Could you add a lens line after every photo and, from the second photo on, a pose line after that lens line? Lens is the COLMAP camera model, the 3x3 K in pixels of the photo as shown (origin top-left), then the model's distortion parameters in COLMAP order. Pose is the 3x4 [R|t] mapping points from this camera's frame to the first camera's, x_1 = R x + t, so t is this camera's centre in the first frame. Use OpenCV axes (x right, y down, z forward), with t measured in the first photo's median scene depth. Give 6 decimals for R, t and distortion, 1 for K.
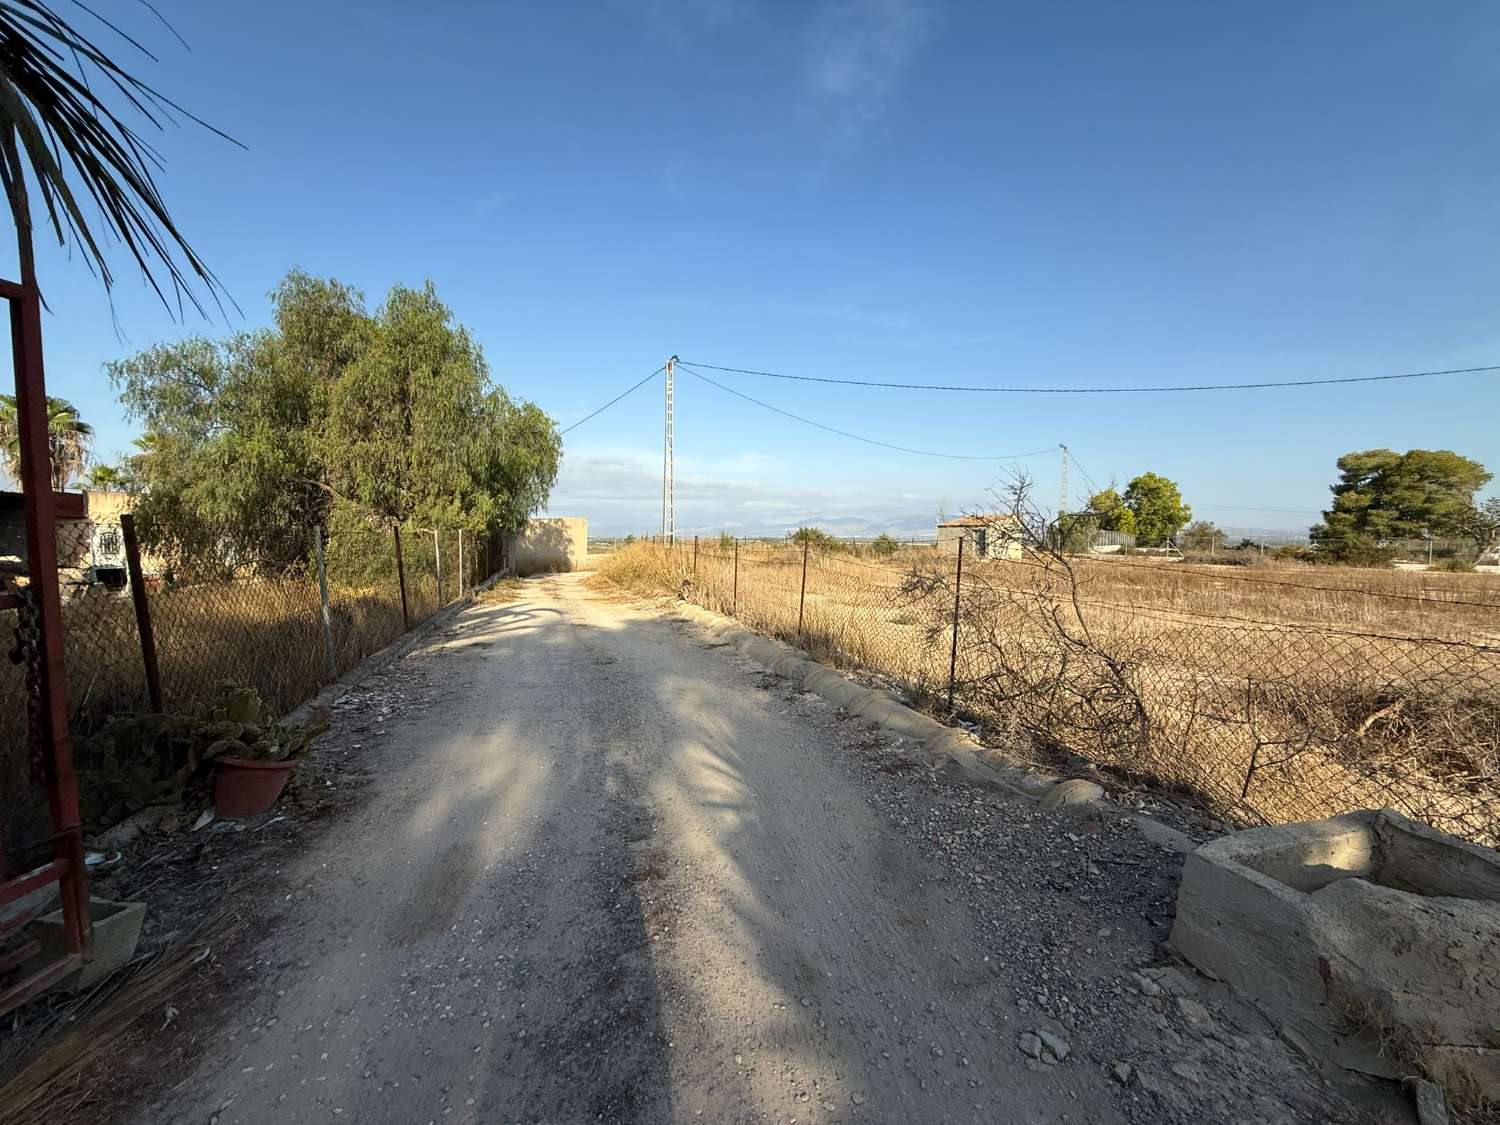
lens RADIAL K [[596.0, 0, 750.7], [0, 596.0, 557.9], [0, 0, 1]] dist [0.001446, 0.000074]
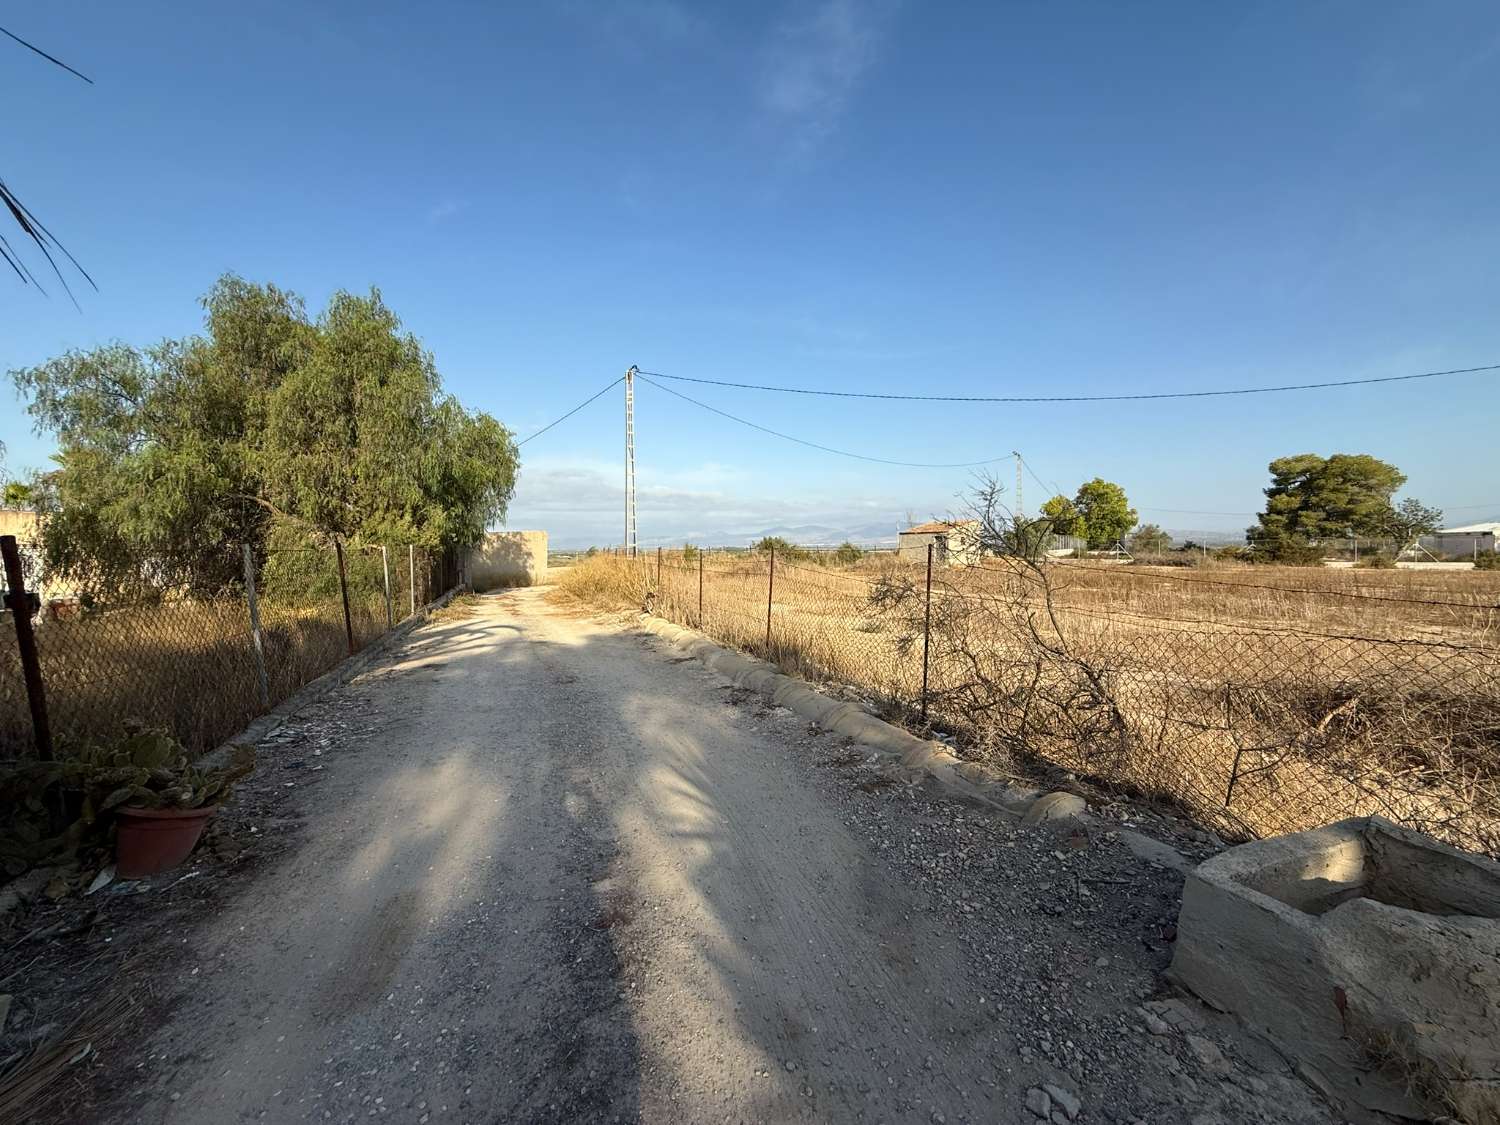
lens RADIAL K [[596.0, 0, 750.7], [0, 596.0, 557.9], [0, 0, 1]] dist [0.001446, 0.000074]
pose [[0.998021, -0.018513, 0.060088, -0.000990], [0.019500, 0.999684, -0.015892, -0.000997], [-0.059774, 0.017032, 0.998067, 0.012142]]
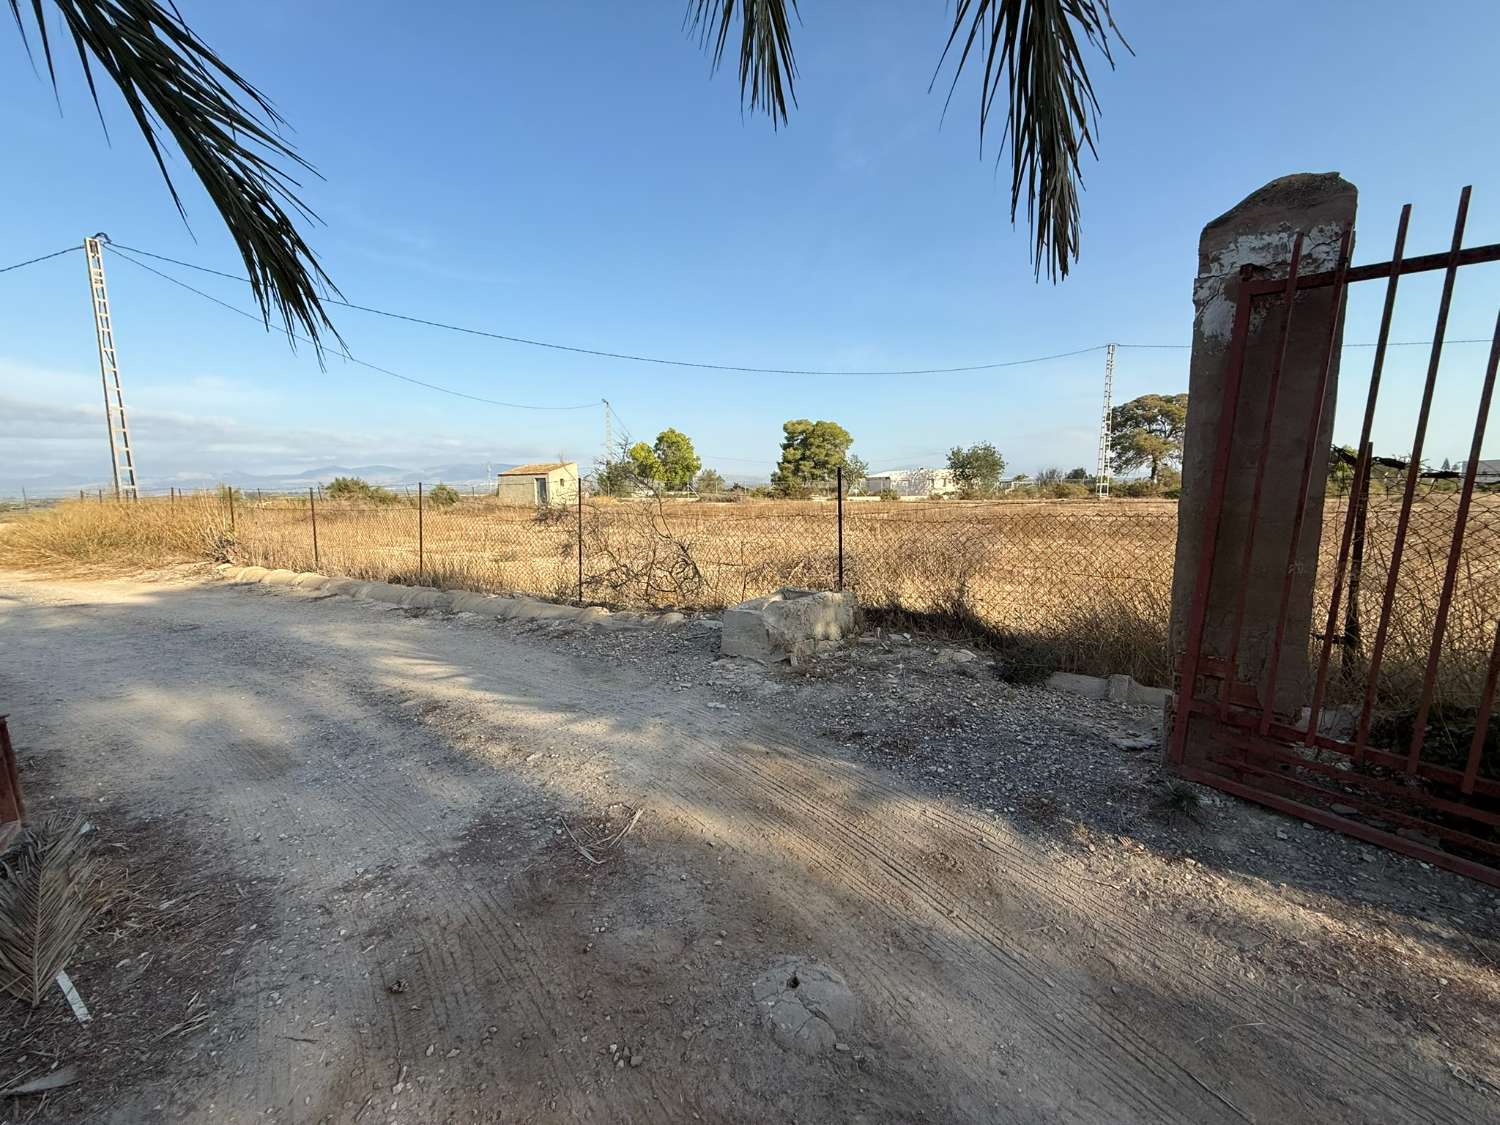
lens RADIAL K [[596.0, 0, 750.7], [0, 596.0, 557.9], [0, 0, 1]] dist [0.001446, 0.000074]
pose [[0.753381, -0.098862, 0.650110, -0.092107], [0.043573, 0.993967, 0.100657, 0.009191], [-0.656139, -0.047505, 0.753143, -0.108914]]
